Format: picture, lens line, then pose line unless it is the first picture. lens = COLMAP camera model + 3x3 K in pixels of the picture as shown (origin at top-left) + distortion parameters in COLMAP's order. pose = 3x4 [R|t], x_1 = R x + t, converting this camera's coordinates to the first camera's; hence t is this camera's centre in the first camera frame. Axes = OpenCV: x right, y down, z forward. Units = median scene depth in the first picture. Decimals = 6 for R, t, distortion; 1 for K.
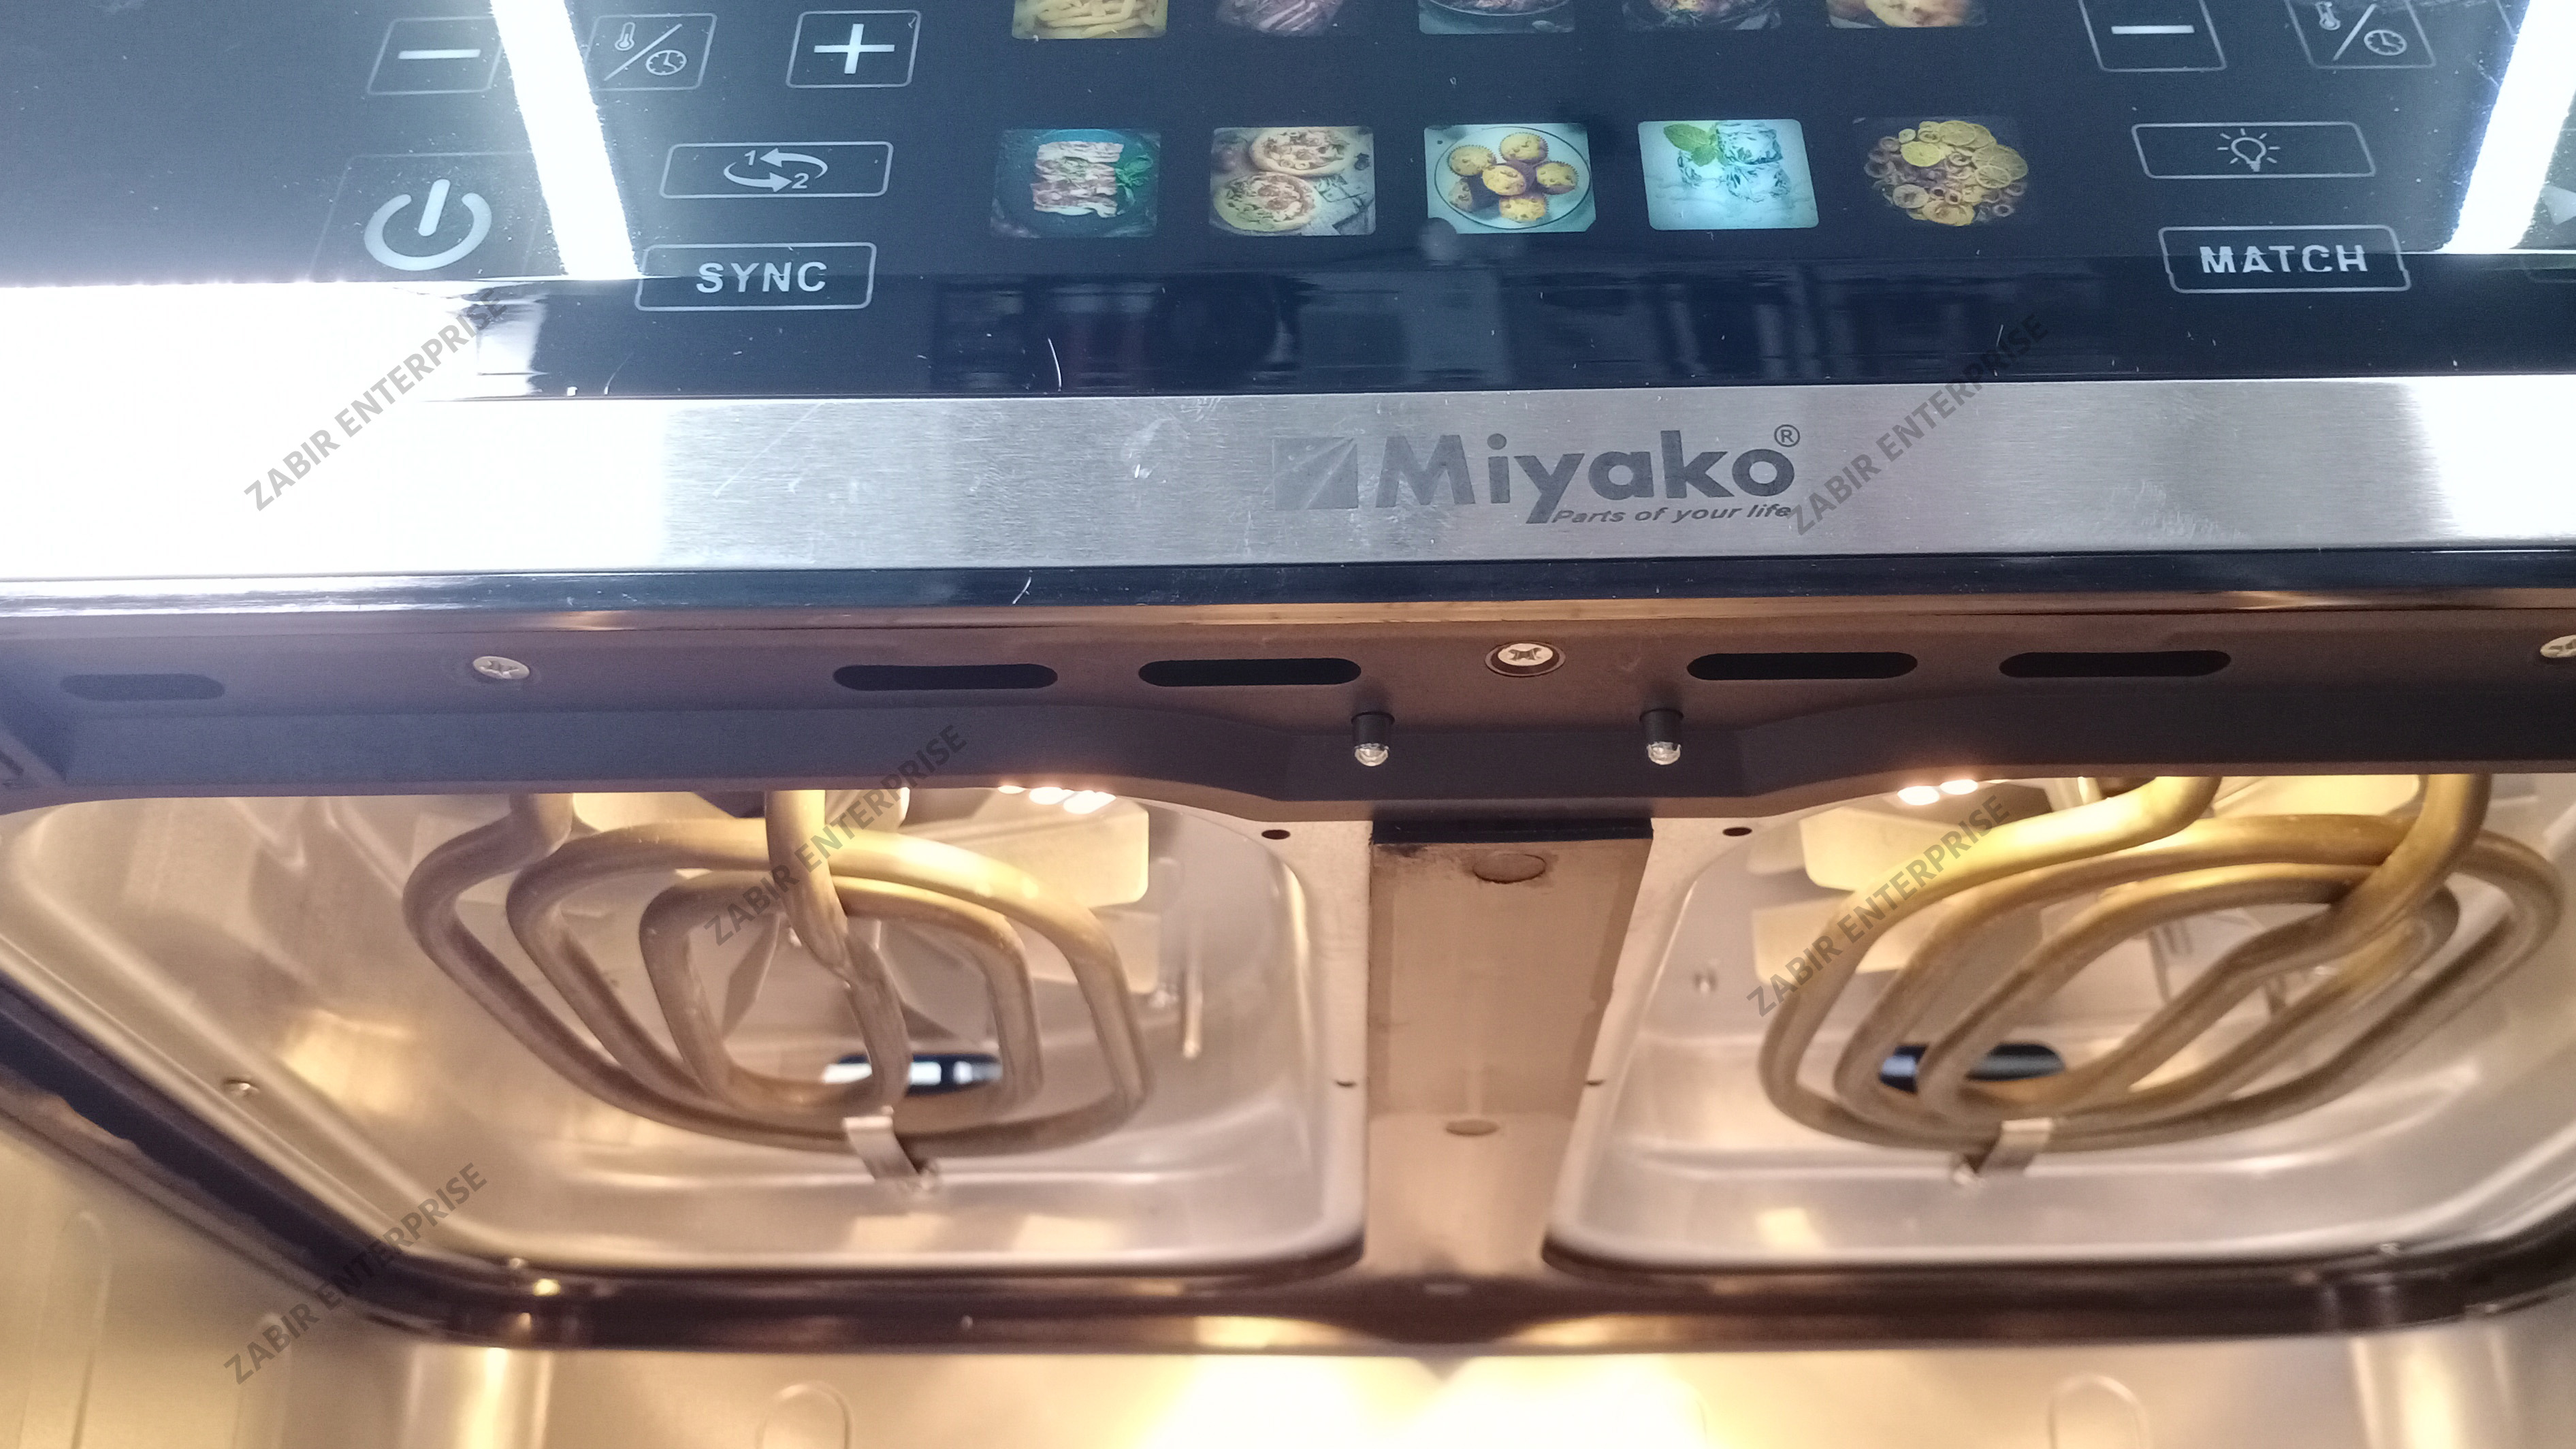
lens RADIAL K [[2697.7, 0, 1258.3], [0, 2697.7, 728.9], [0, 0, 1]] dist [0.197104, -0.674180]
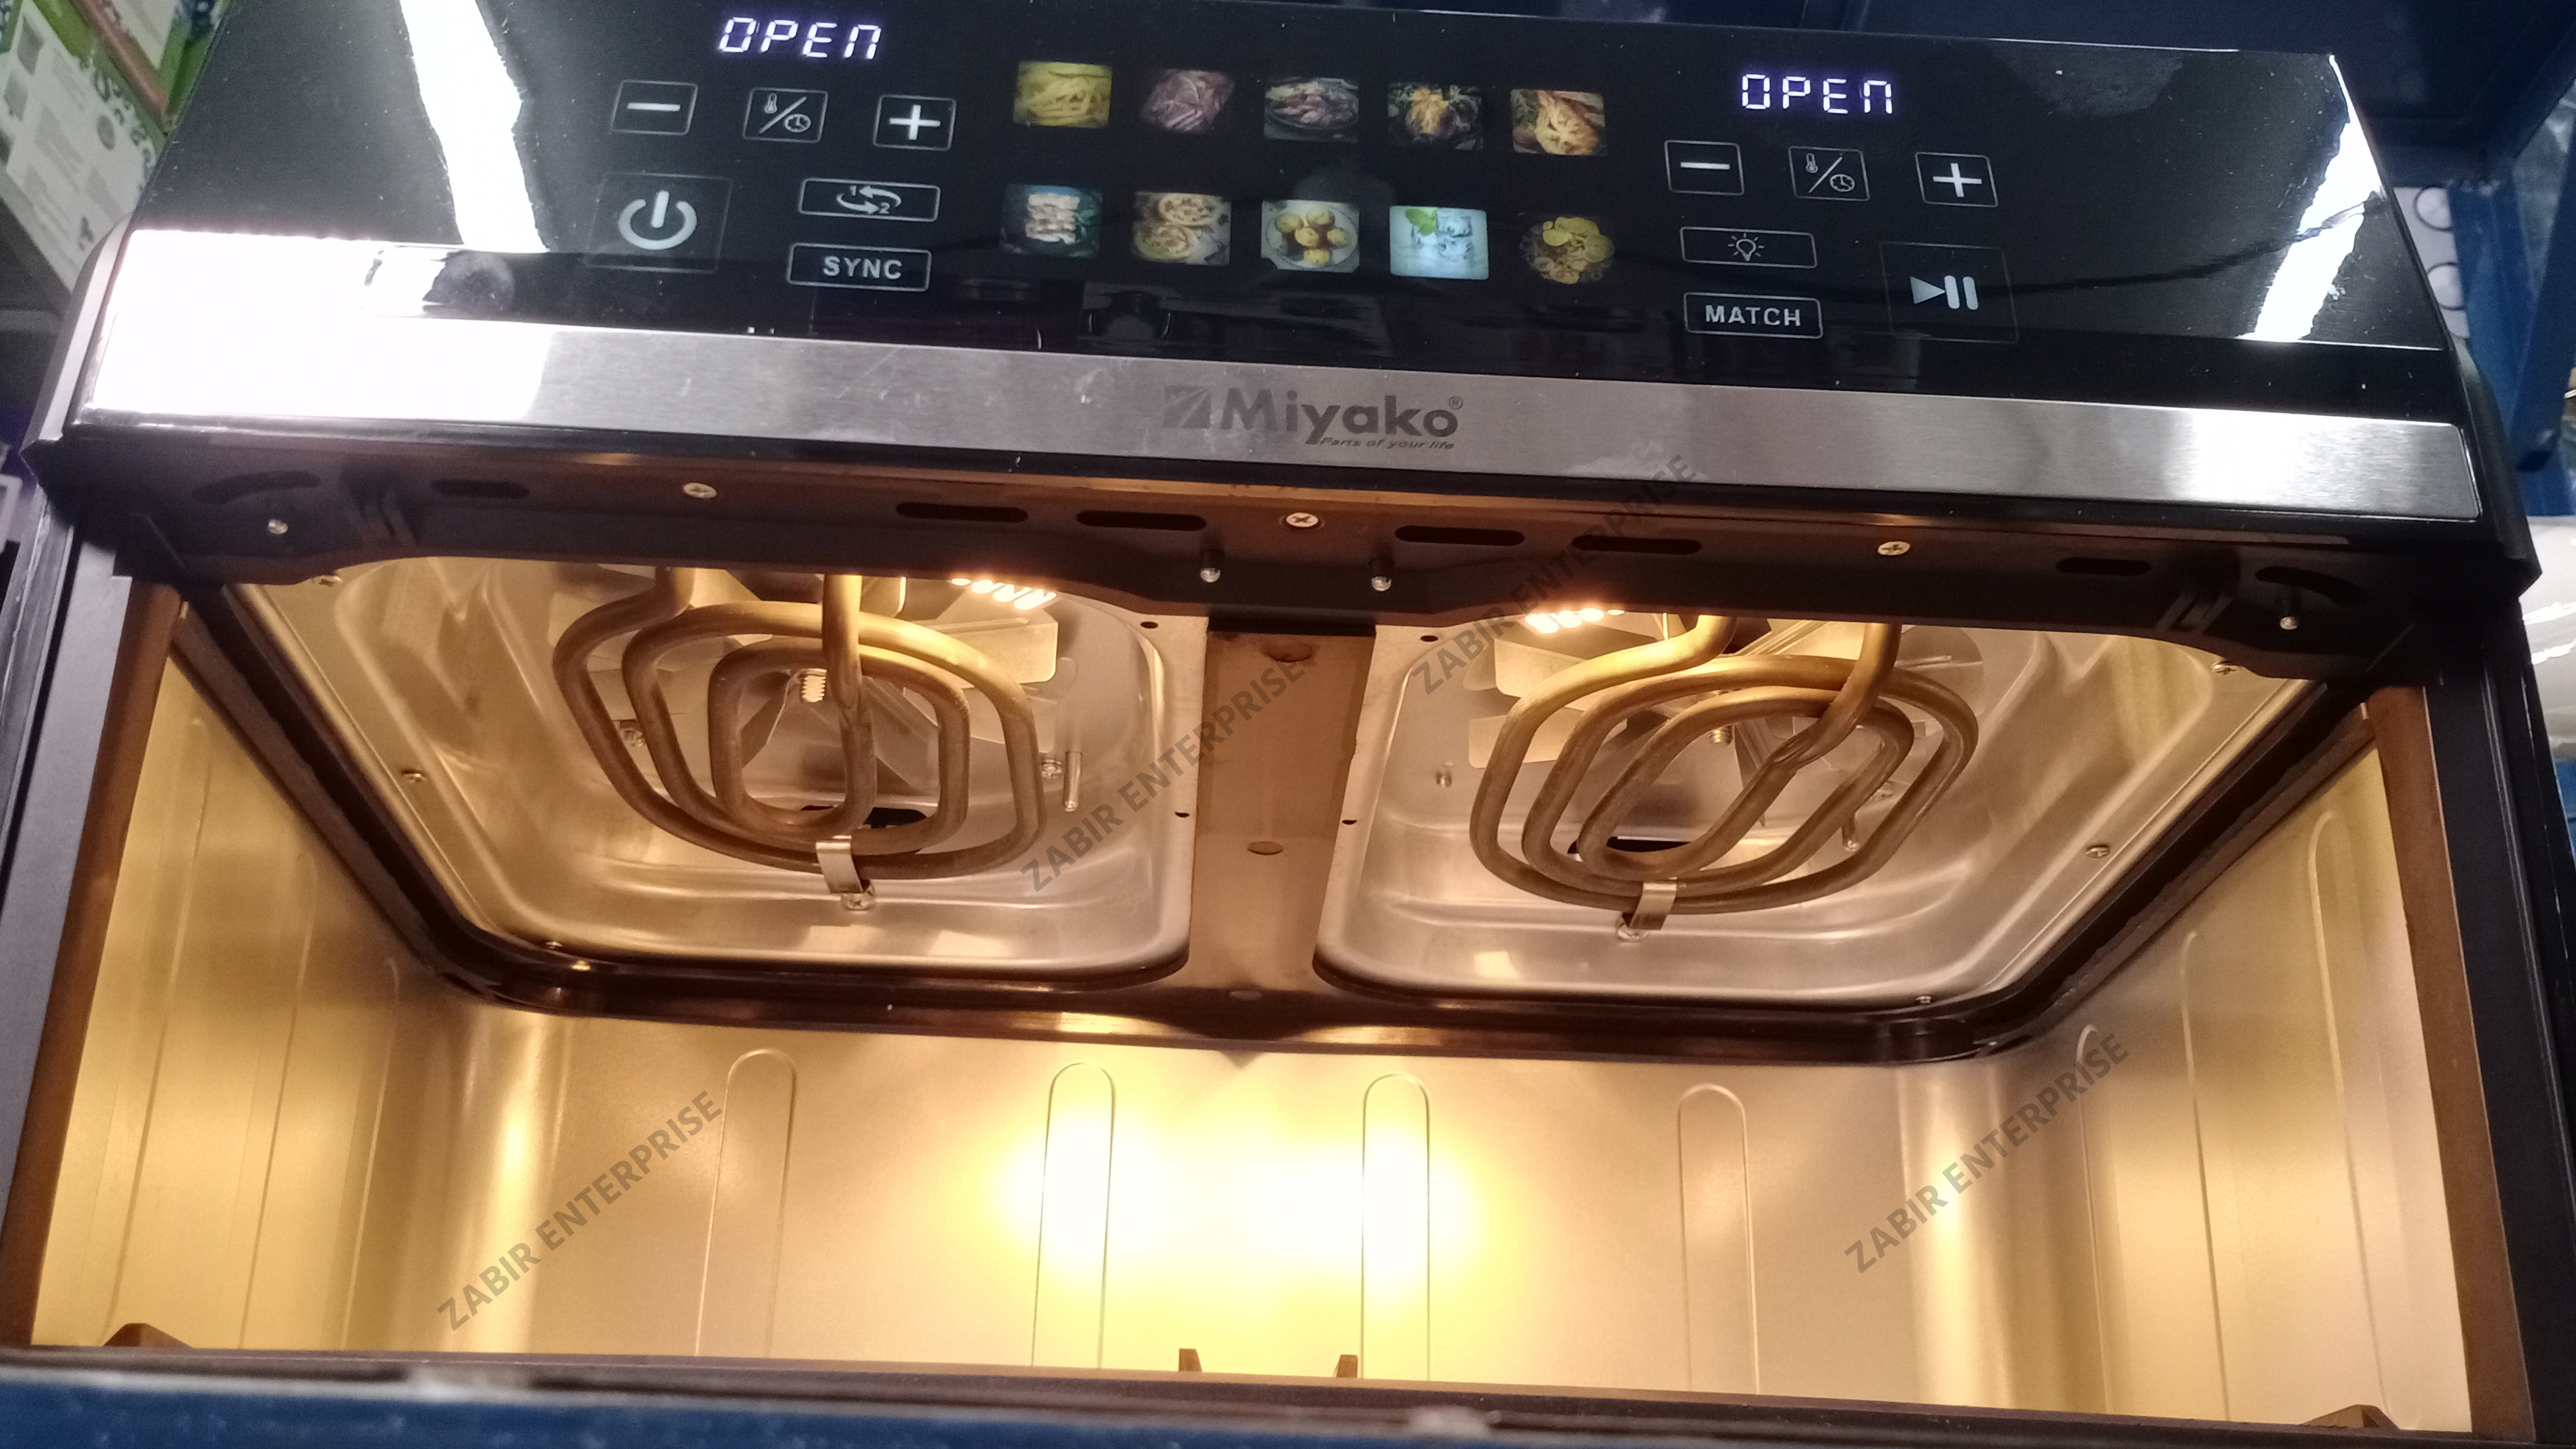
lens RADIAL K [[2697.1, 0, 1258.3], [0, 2697.1, 728.9], [0, 0, 1]] dist [0.197104, -0.674180]
pose [[0.996861, 0.054802, 0.057136, -0.018273], [-0.056925, 0.997721, 0.036228, 0.041076], [-0.055020, -0.039367, 0.997709, -0.662094]]
